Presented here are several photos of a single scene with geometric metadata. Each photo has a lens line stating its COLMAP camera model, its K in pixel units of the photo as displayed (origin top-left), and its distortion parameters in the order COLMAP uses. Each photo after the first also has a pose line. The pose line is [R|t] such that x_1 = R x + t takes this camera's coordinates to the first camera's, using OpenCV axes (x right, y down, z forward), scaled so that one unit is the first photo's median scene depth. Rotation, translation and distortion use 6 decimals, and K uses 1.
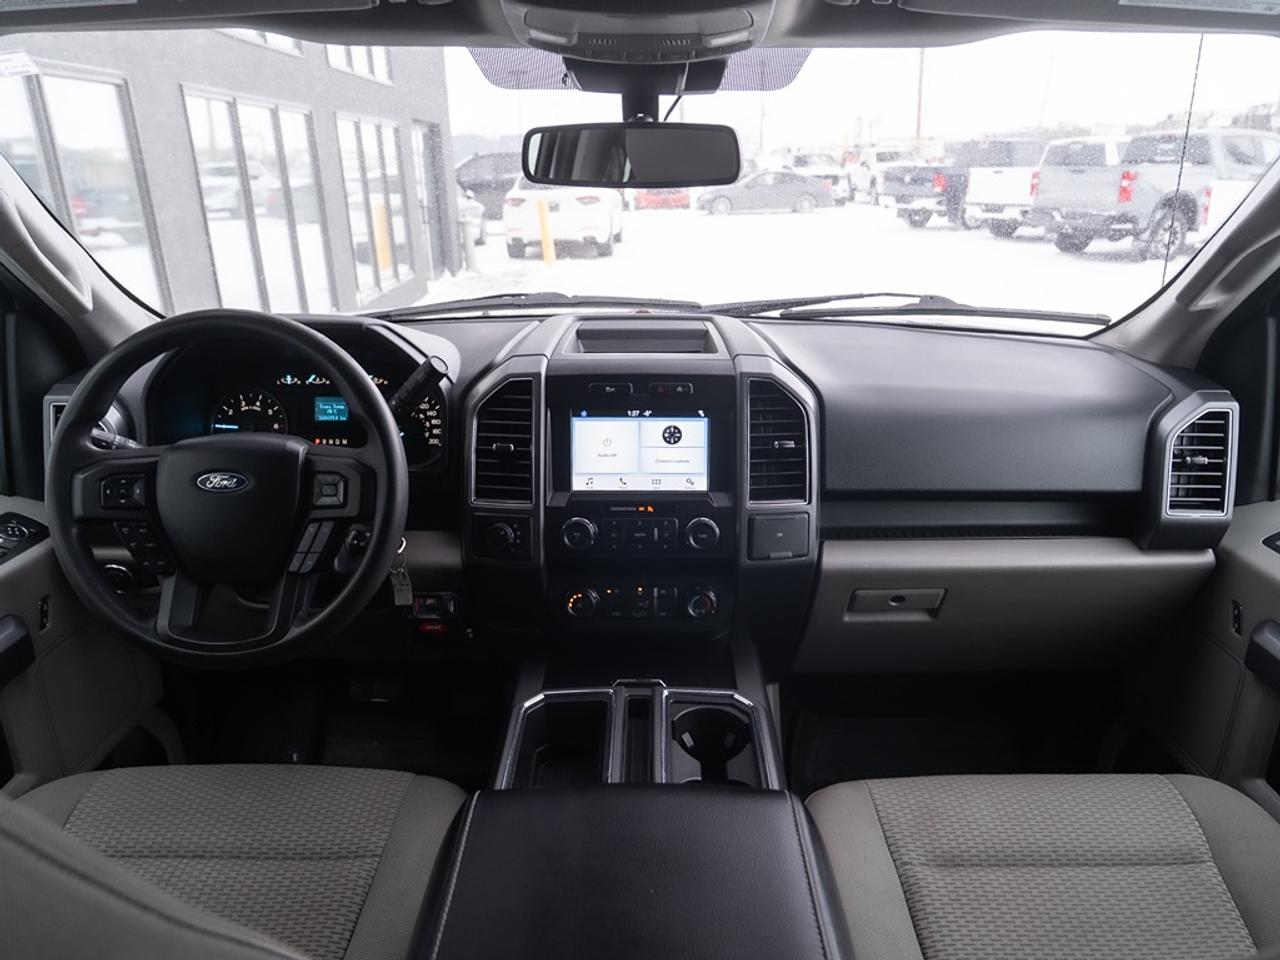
lens RADIAL K [[885.1, 0, 638.0], [0, 885.1, 508.2], [0, 0, 1]] dist [-0.007469, -0.001750]
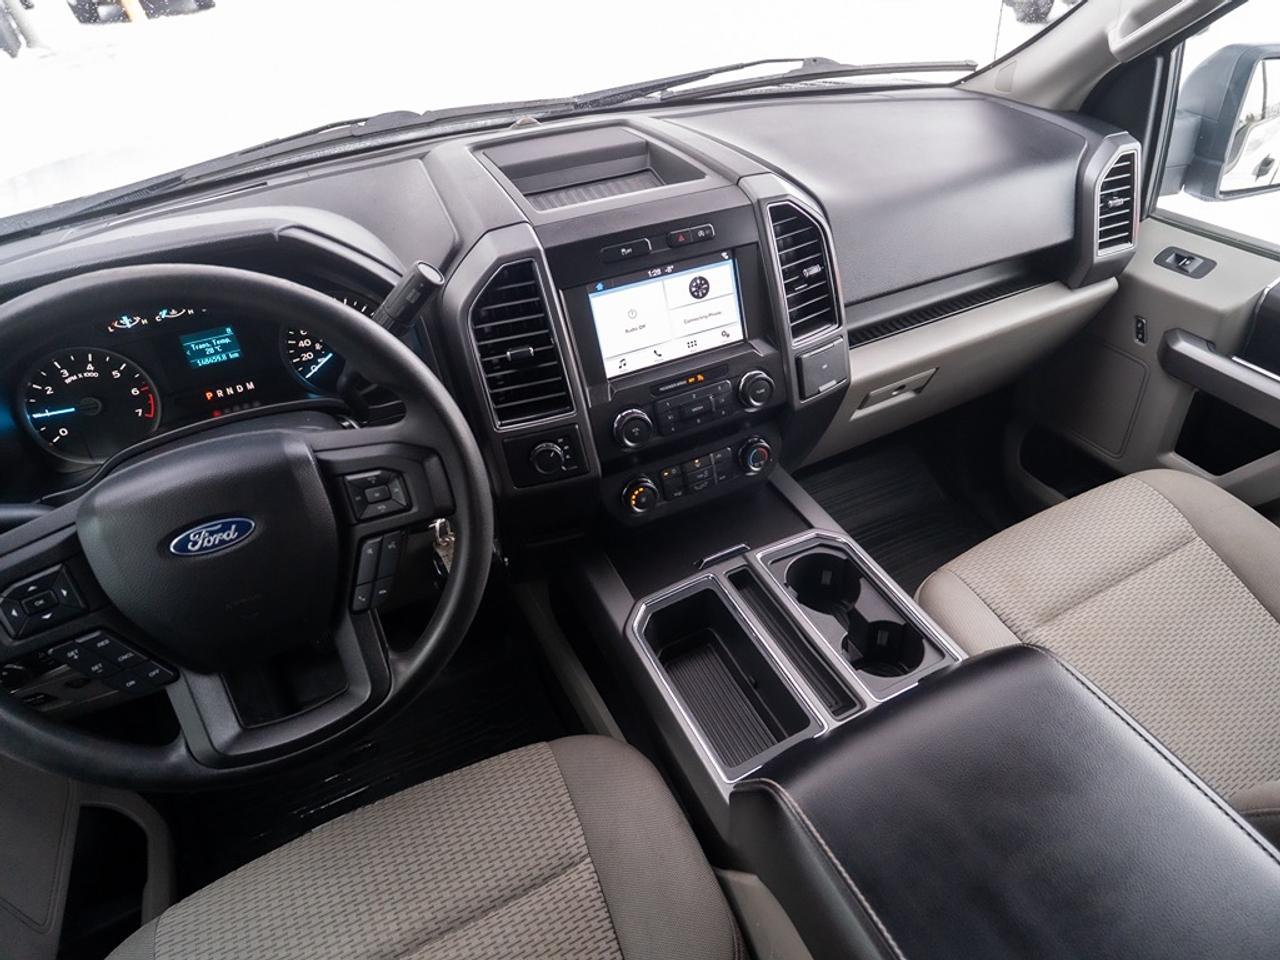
lens RADIAL K [[787.0, 0, 720.4], [0, 787.0, 472.9], [0, 0, 1]] dist [-0.008238, -0.001807]
pose [[0.875961, -0.317243, 0.363386, -0.282939], [0.200690, 0.924698, 0.323506, -0.160431], [-0.438653, -0.210451, 0.873667, 0.272466]]
